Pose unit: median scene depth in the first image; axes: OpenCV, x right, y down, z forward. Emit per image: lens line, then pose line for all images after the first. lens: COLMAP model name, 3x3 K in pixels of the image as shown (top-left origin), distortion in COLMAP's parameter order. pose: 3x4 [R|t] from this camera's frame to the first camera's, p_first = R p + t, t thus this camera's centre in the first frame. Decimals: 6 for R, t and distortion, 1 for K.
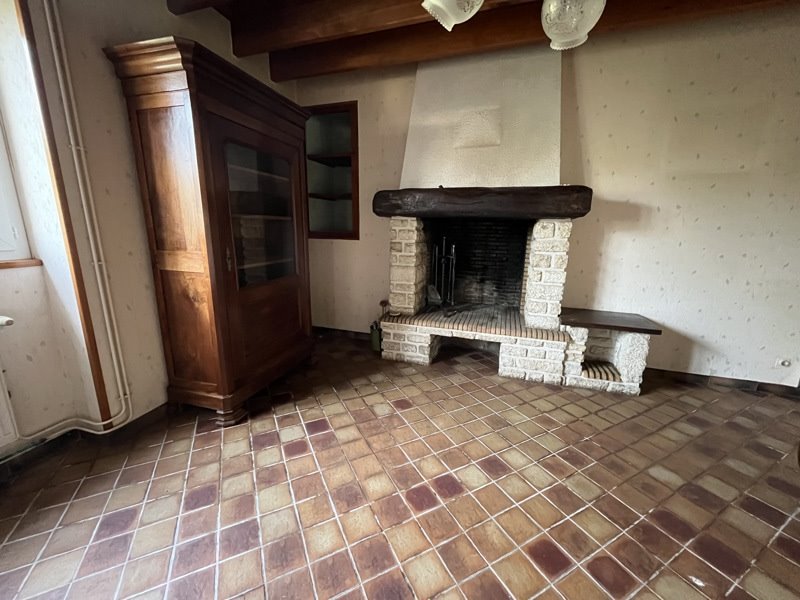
lens RADIAL K [[321.3, 0, 397.2], [0, 321.3, 299.8], [0, 0, 1]] dist [-0.006756, 0.000193]
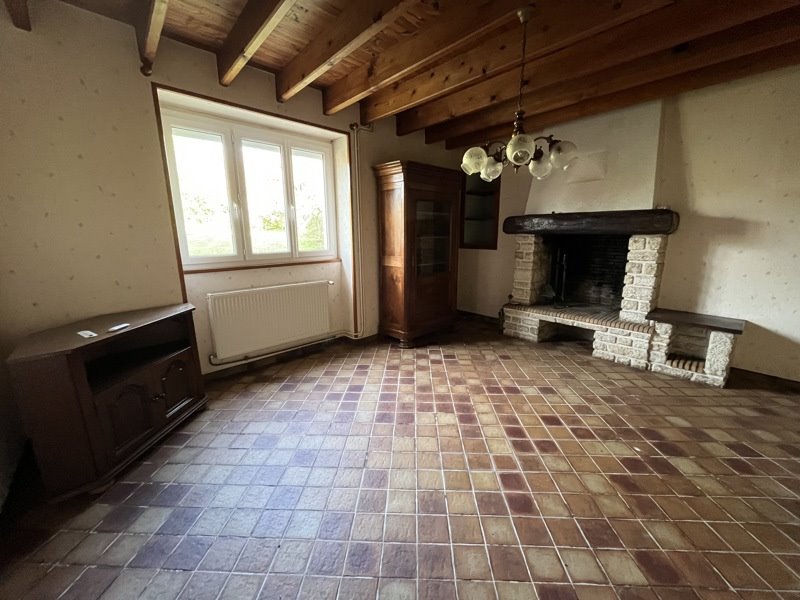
lens RADIAL K [[321.3, 0, 398.9], [0, 321.3, 300.2], [0, 0, 1]] dist [-0.006756, 0.000193]
pose [[0.871321, 0.079147, -0.484289, 0.278553], [-0.088532, 0.996067, 0.003502, 0.086327], [0.482661, 0.039824, 0.874901, -0.566133]]
